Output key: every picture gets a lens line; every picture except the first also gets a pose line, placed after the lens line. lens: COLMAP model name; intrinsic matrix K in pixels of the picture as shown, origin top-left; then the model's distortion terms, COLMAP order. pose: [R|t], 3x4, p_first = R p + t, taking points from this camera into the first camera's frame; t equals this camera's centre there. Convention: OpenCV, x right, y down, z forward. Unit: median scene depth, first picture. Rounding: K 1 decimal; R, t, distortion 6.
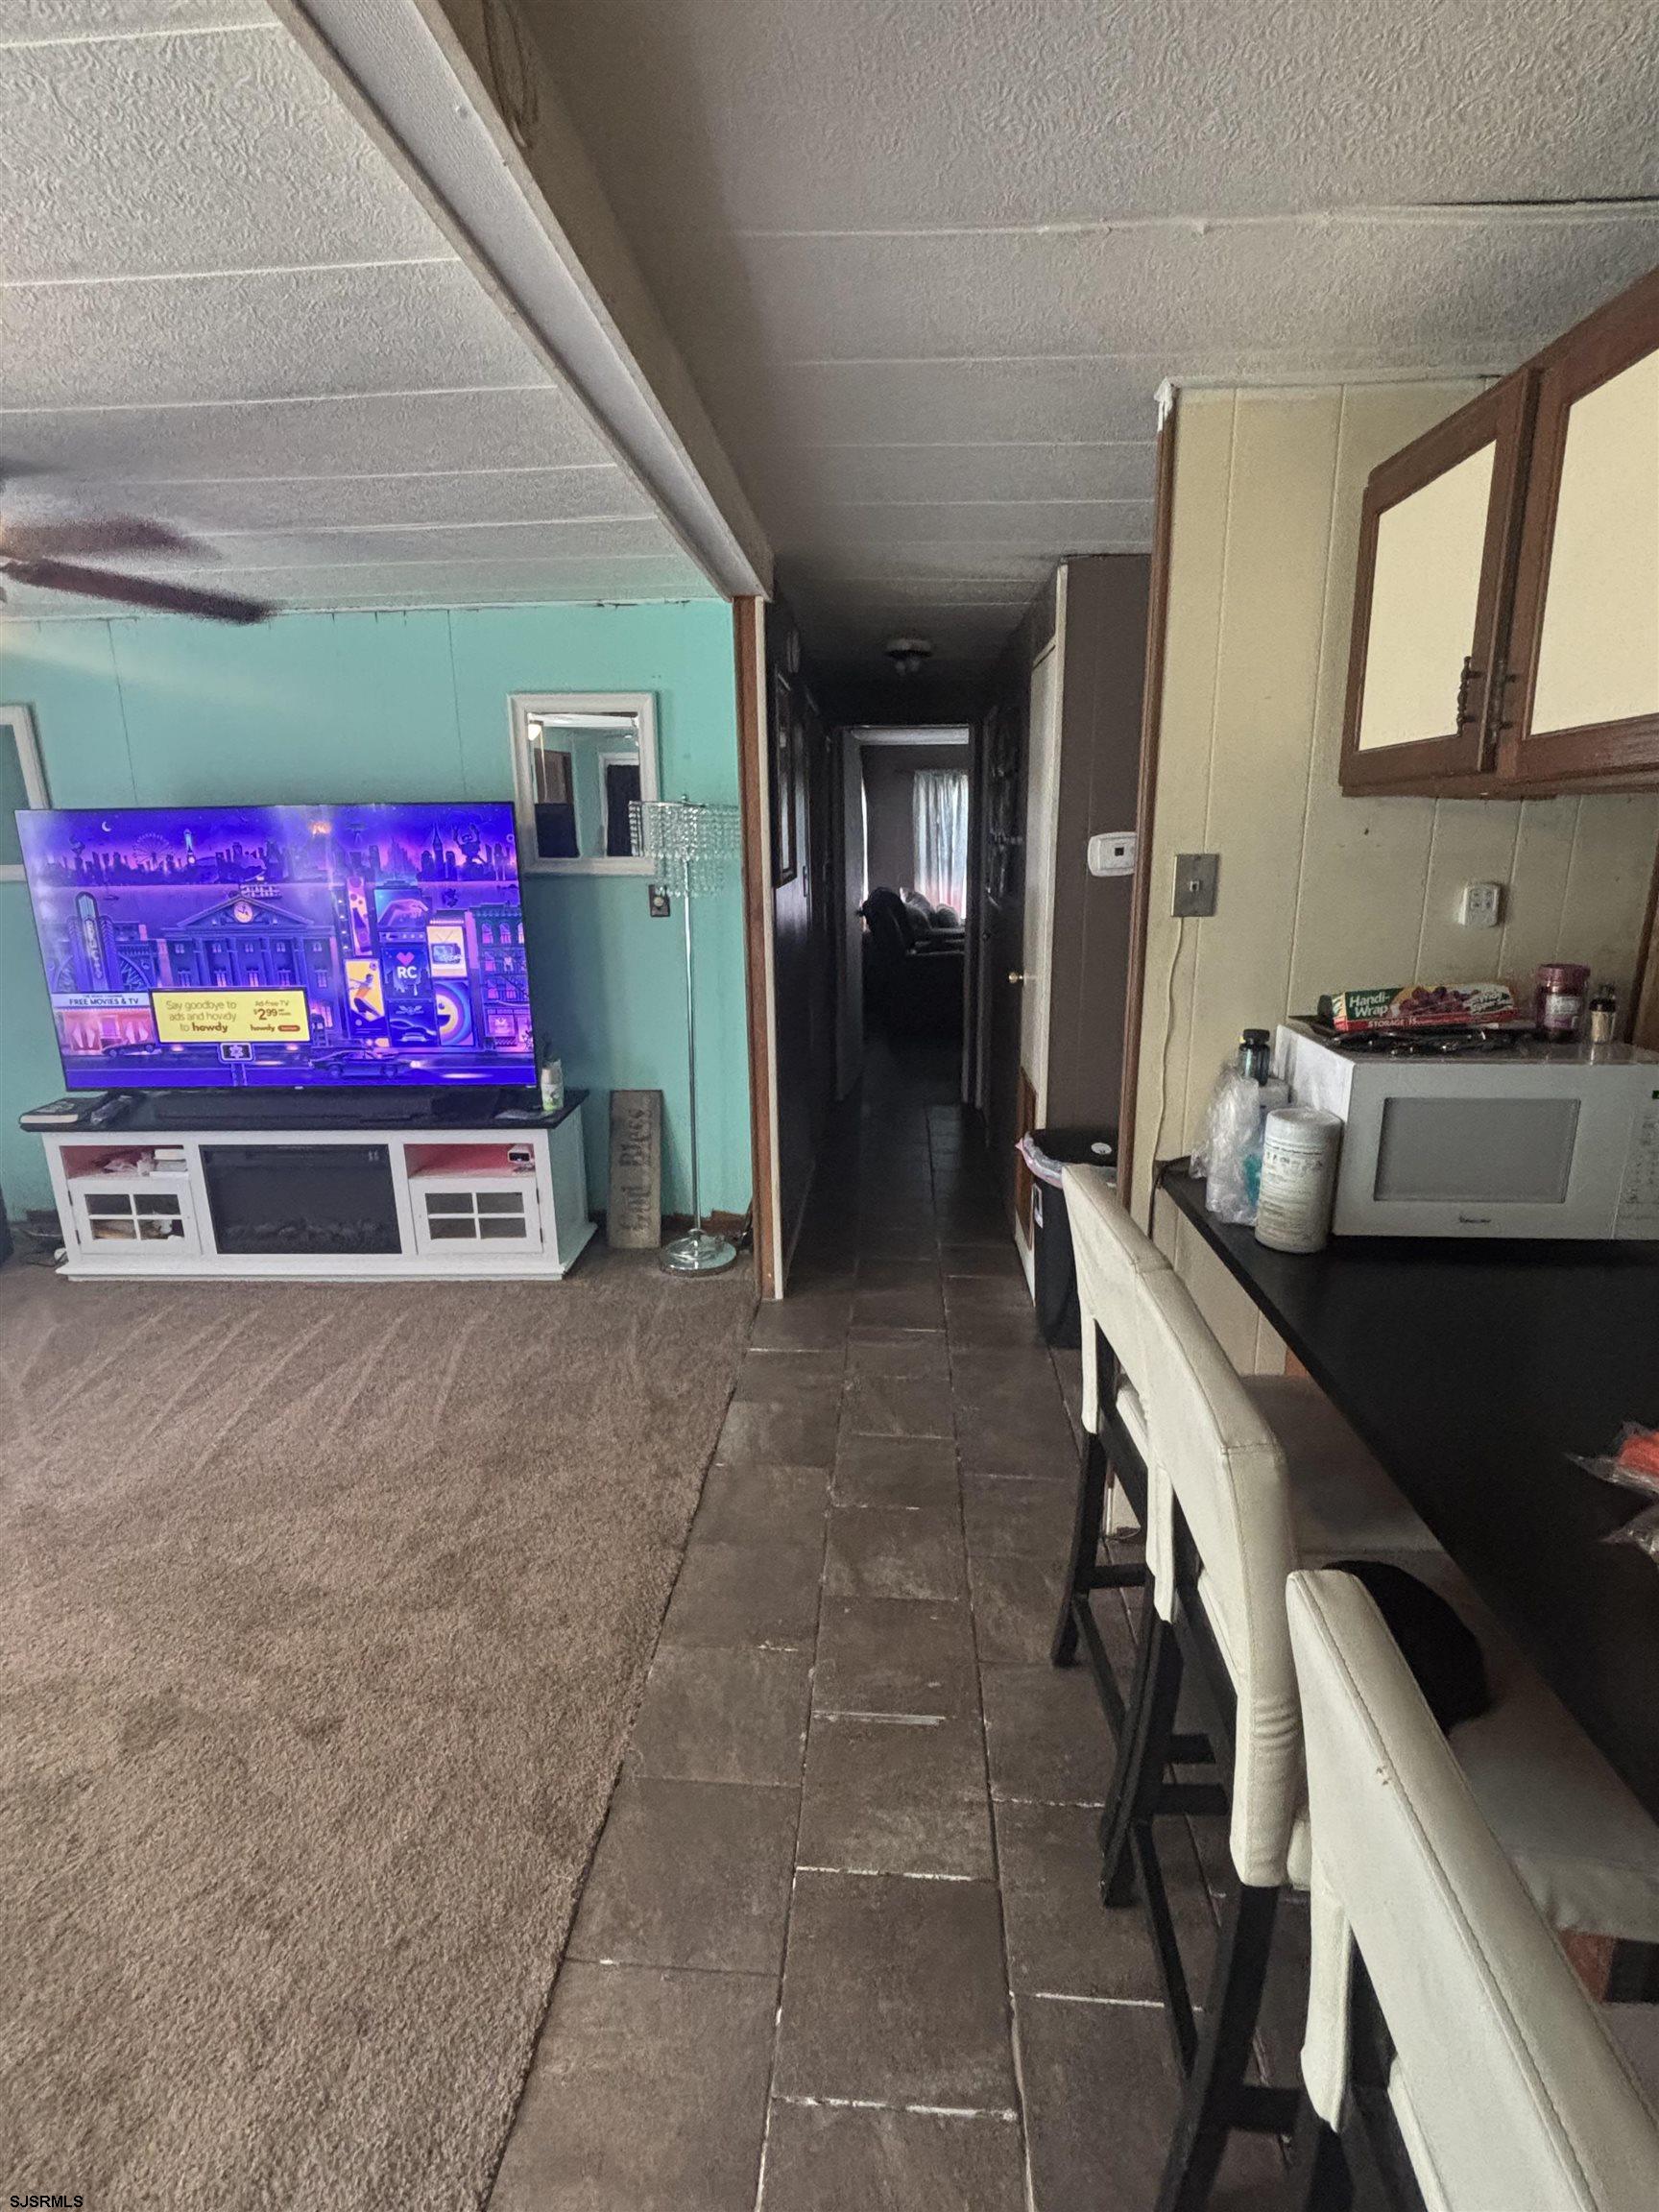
lens RADIAL K [[1089.4, 0, 834.8], [0, 1089.4, 1108.8], [0, 0, 1]] dist [0.000583, 0.001882]
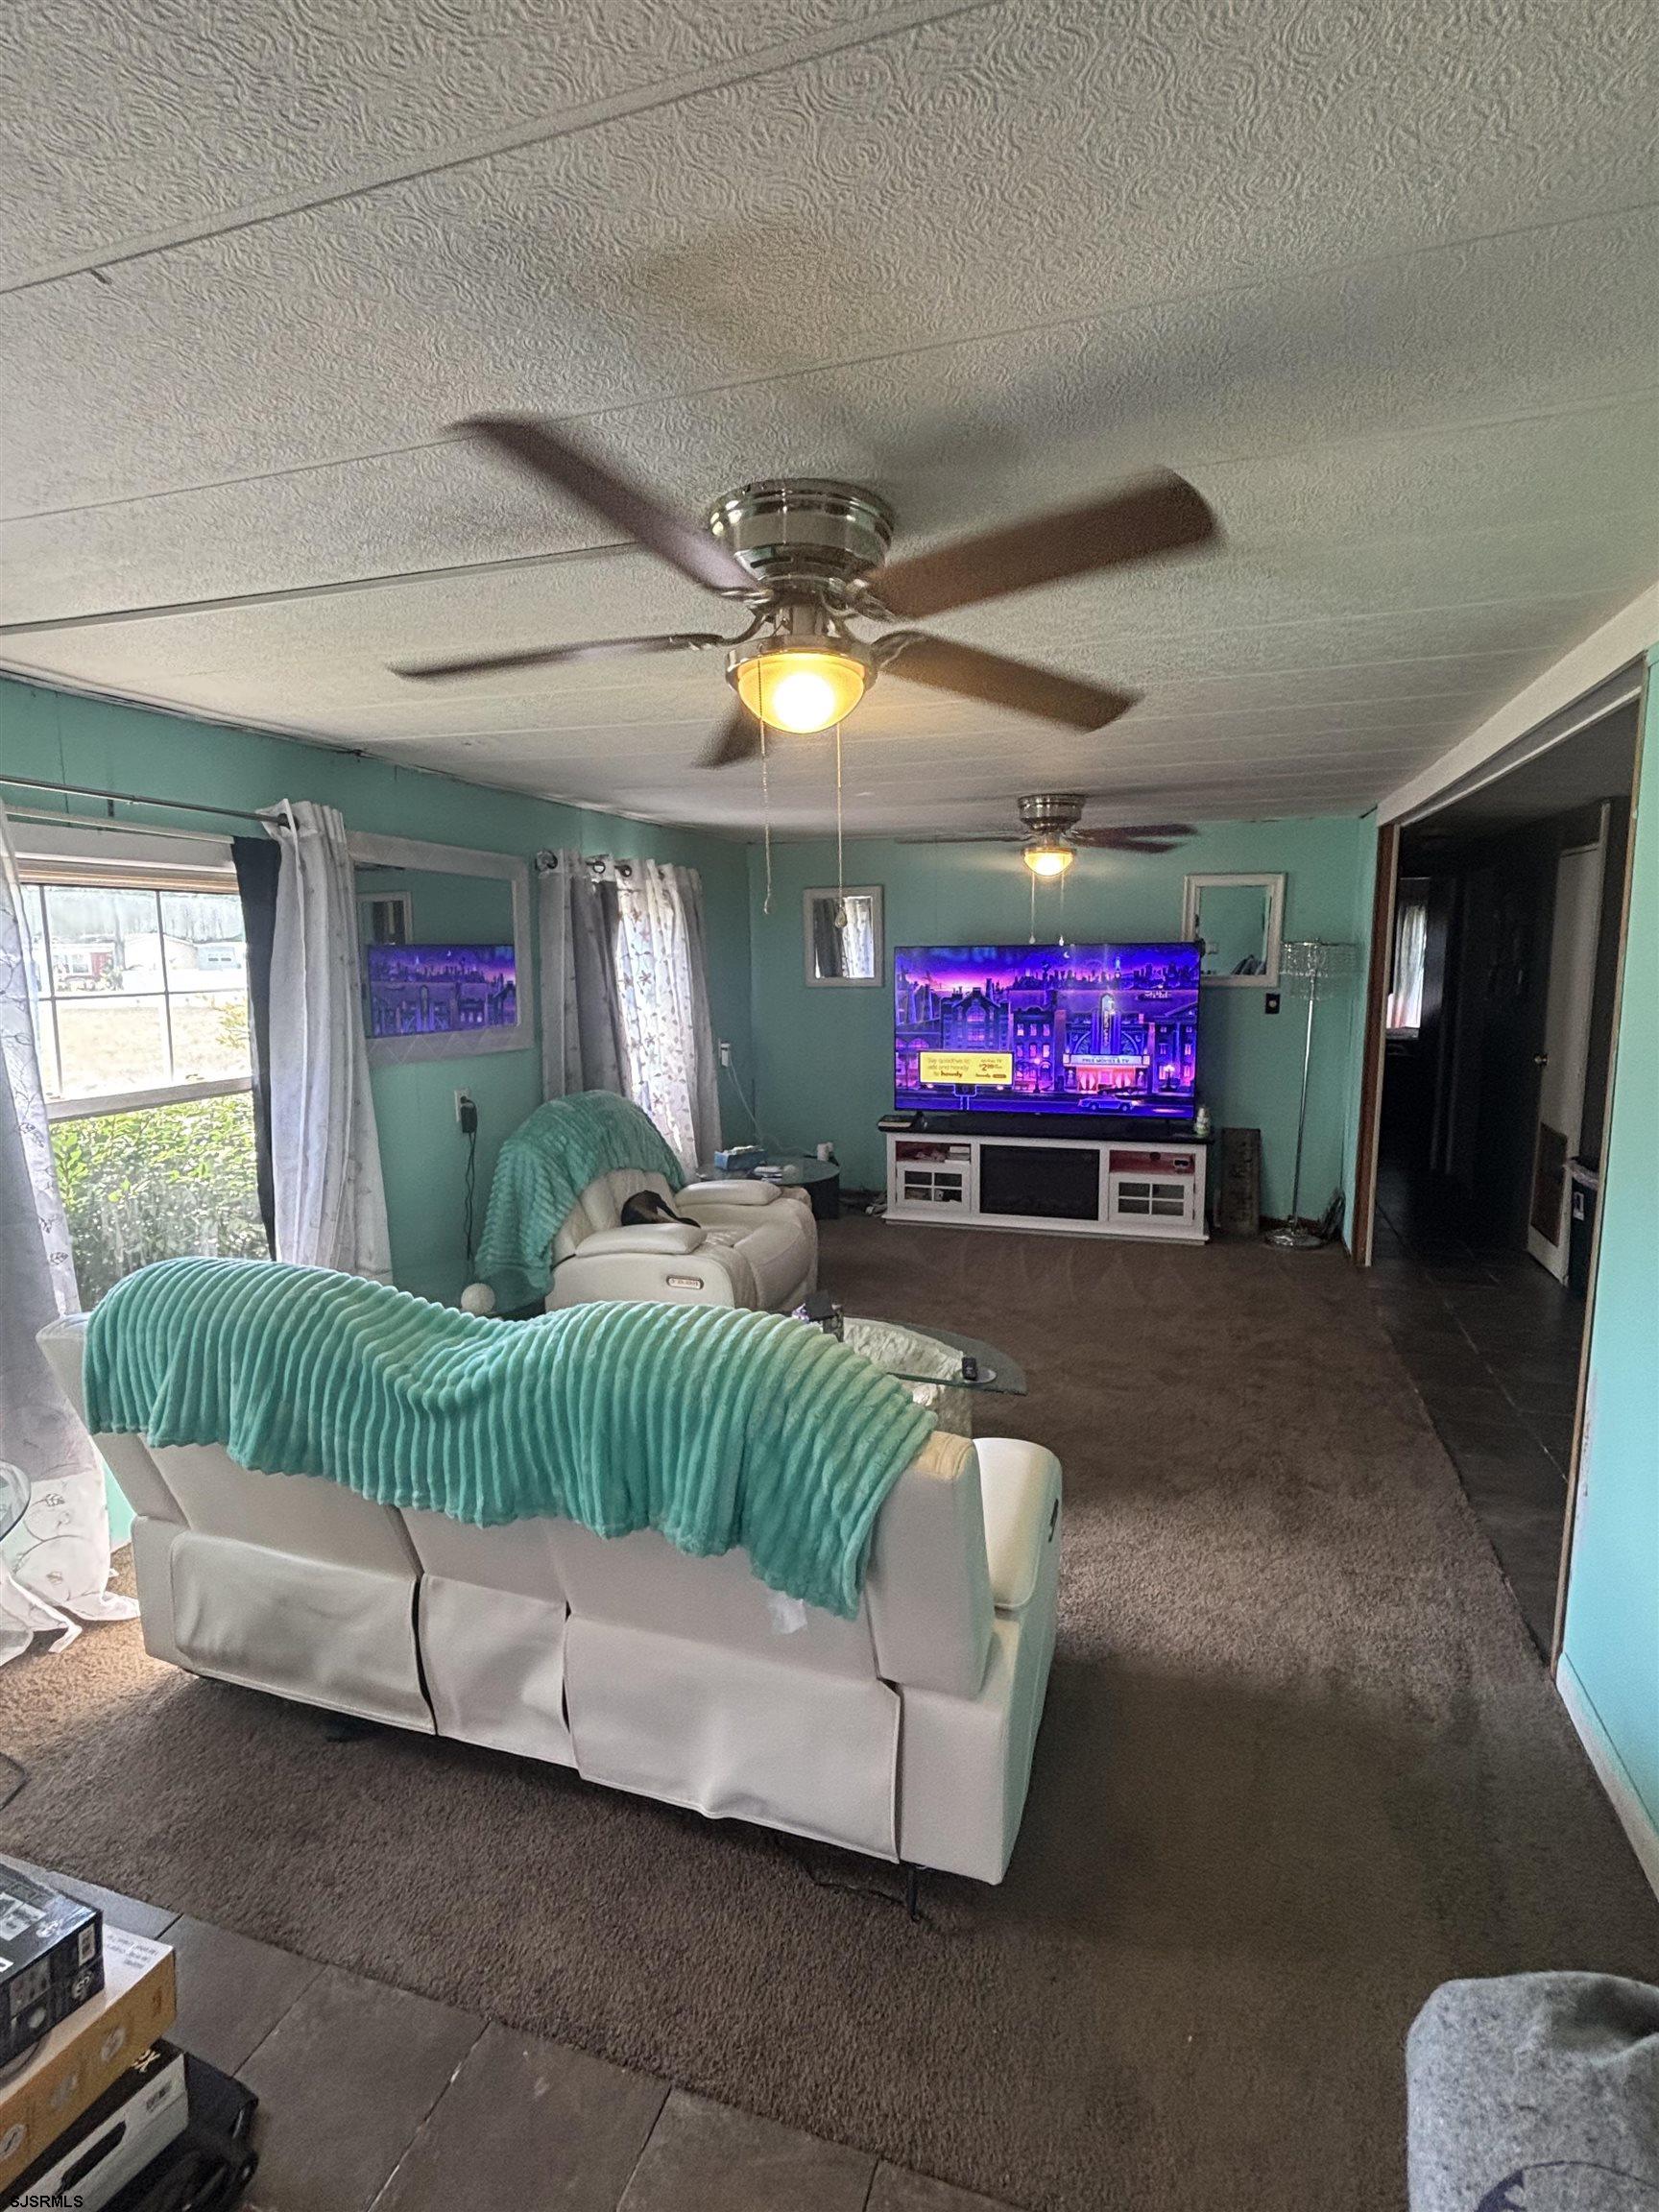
lens RADIAL K [[1089.4, 0, 830.8], [0, 1089.4, 1096.3], [0, 0, 1]] dist [0.000583, 0.001882]
pose [[0.965163, 0.039707, -0.258619, -0.379156], [-0.070119, 0.991516, -0.109451, 0.157033], [0.252079, 0.123772, 0.959759, -0.644055]]
